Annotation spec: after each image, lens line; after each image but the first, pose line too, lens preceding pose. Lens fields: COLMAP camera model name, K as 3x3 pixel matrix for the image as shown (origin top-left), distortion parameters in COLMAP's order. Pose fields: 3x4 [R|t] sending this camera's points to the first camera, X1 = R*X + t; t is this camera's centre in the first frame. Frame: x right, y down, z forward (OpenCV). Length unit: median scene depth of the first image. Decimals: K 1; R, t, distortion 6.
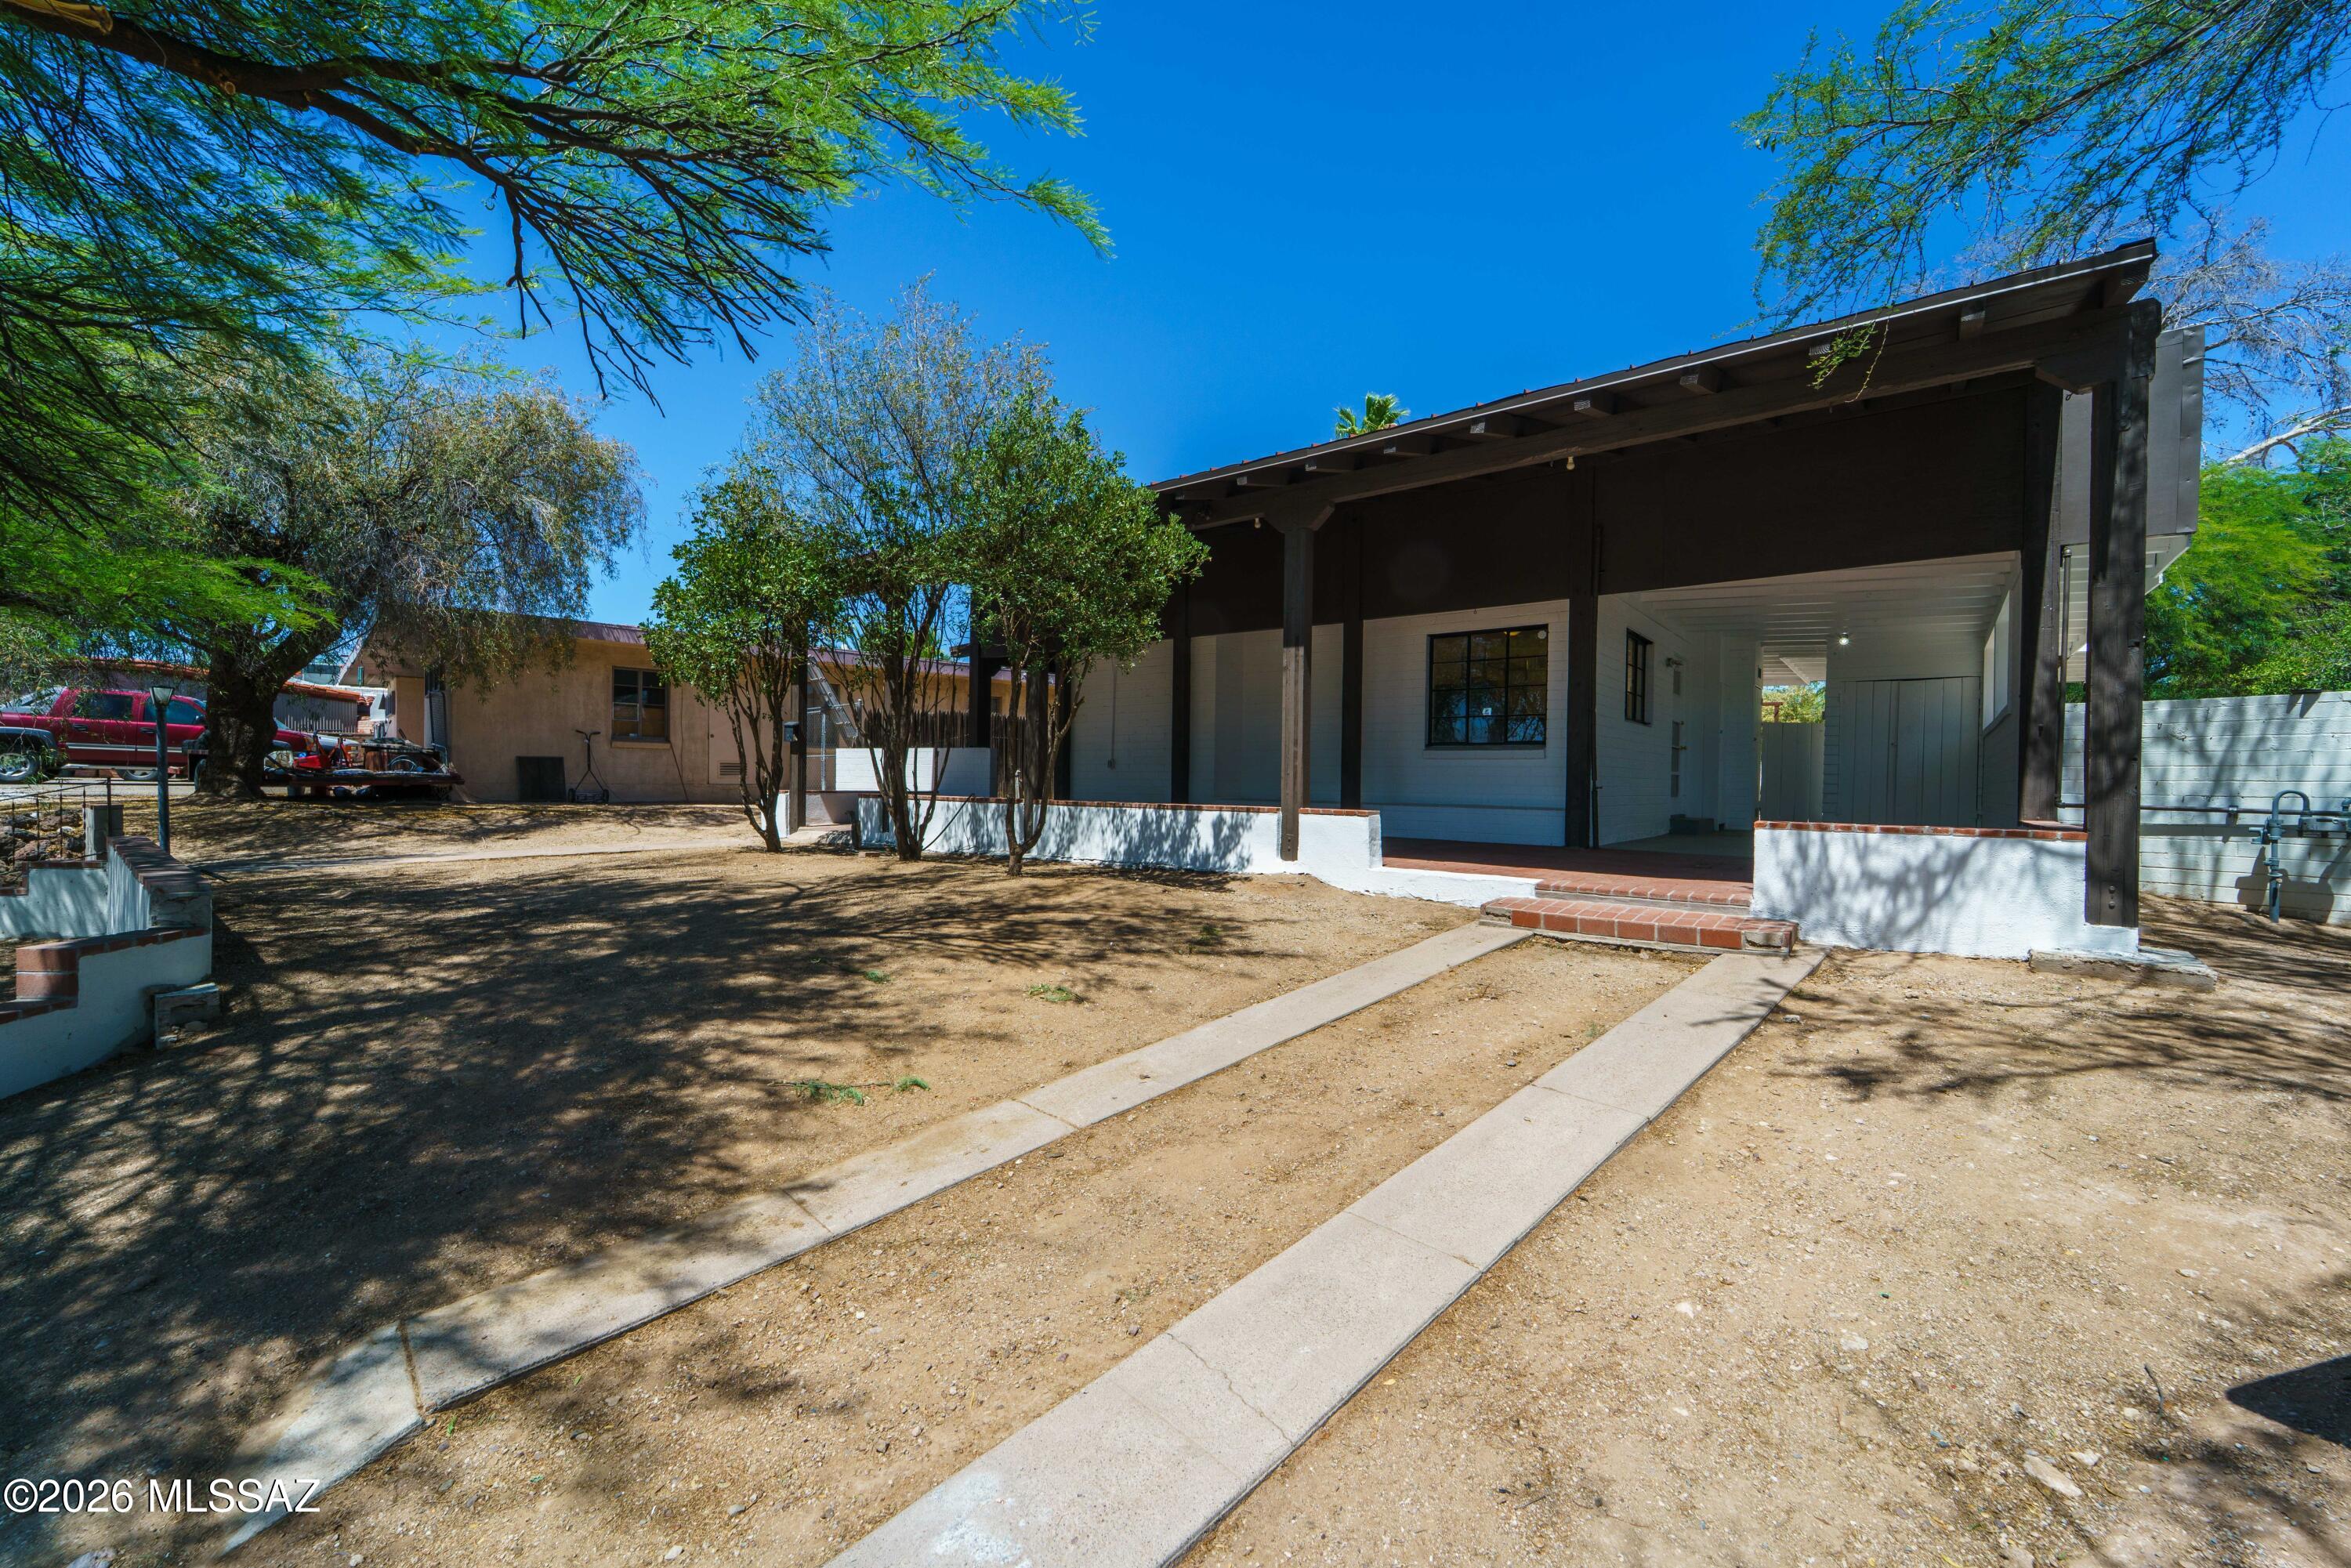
lens RADIAL K [[947.7, 0, 1172.8], [0, 947.7, 778.8], [0, 0, 1]] dist [0.000894, 0.000041]
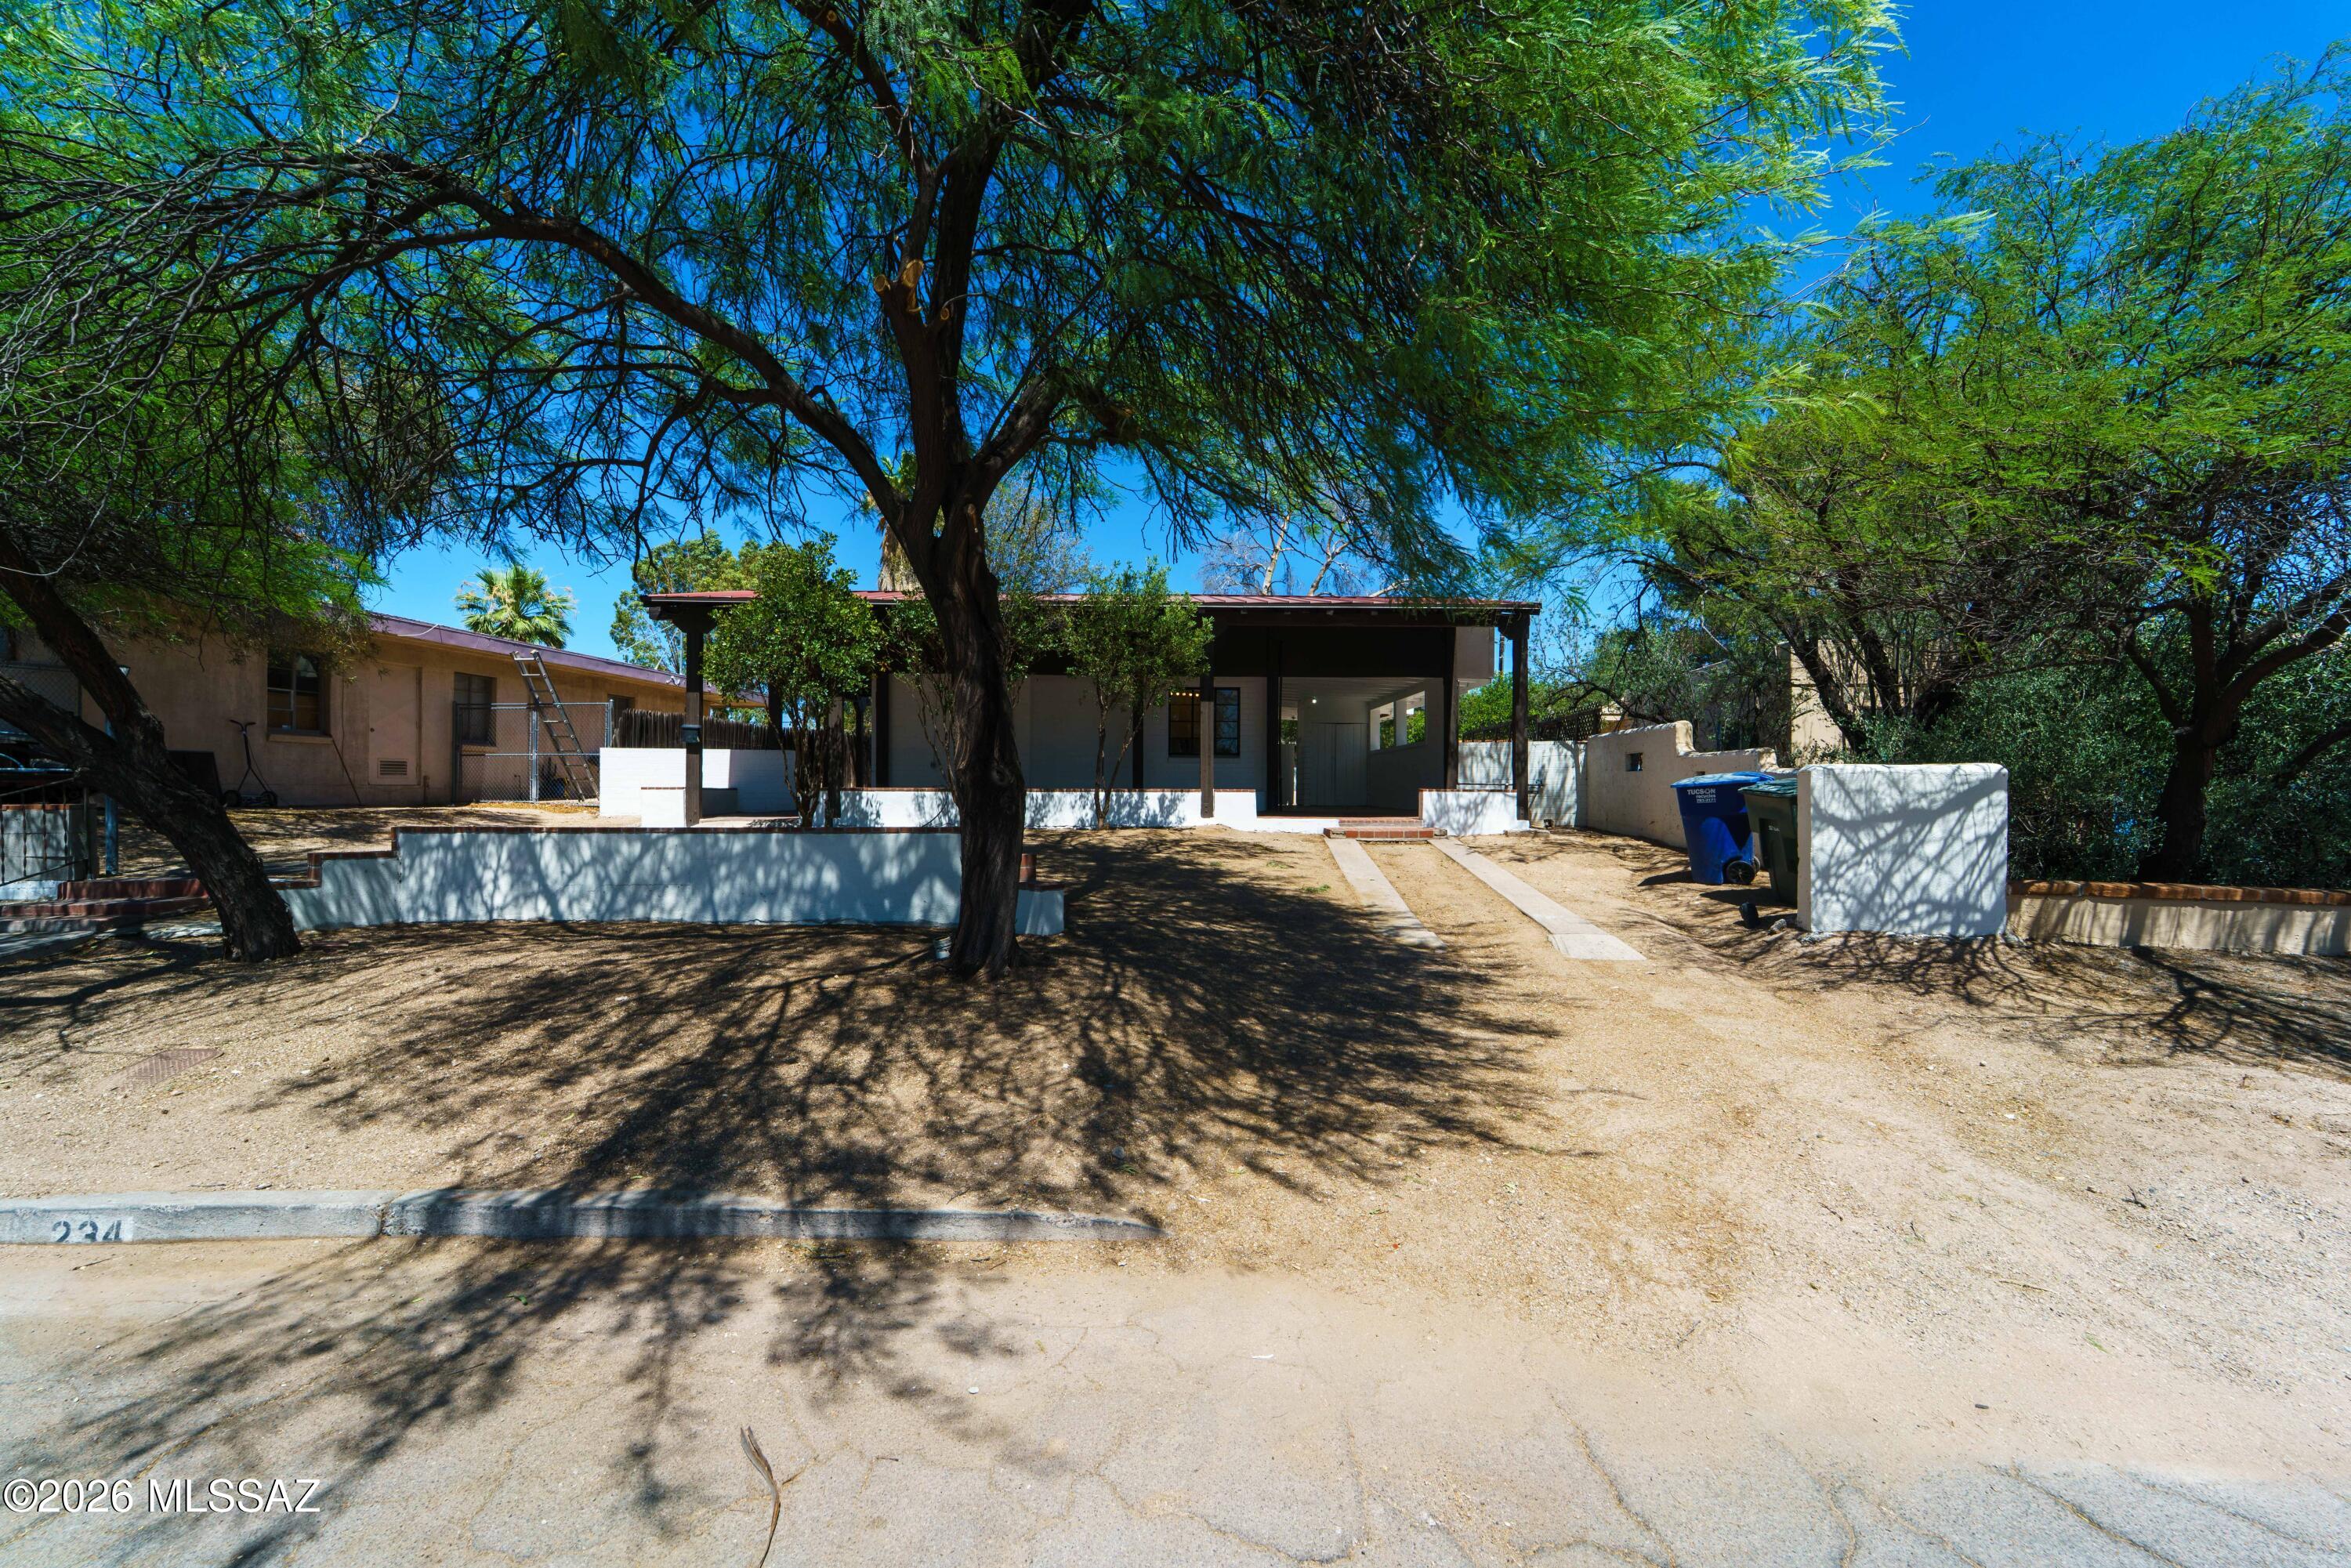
lens RADIAL K [[947.7, 0, 1179.3], [0, 947.7, 780.9], [0, 0, 1]] dist [0.000894, 0.000041]
pose [[0.748468, -0.004300, 0.663157, -1.108064], [0.005618, 0.999984, 0.000143, 0.014658], [-0.663147, 0.003618, 0.748480, -0.324159]]
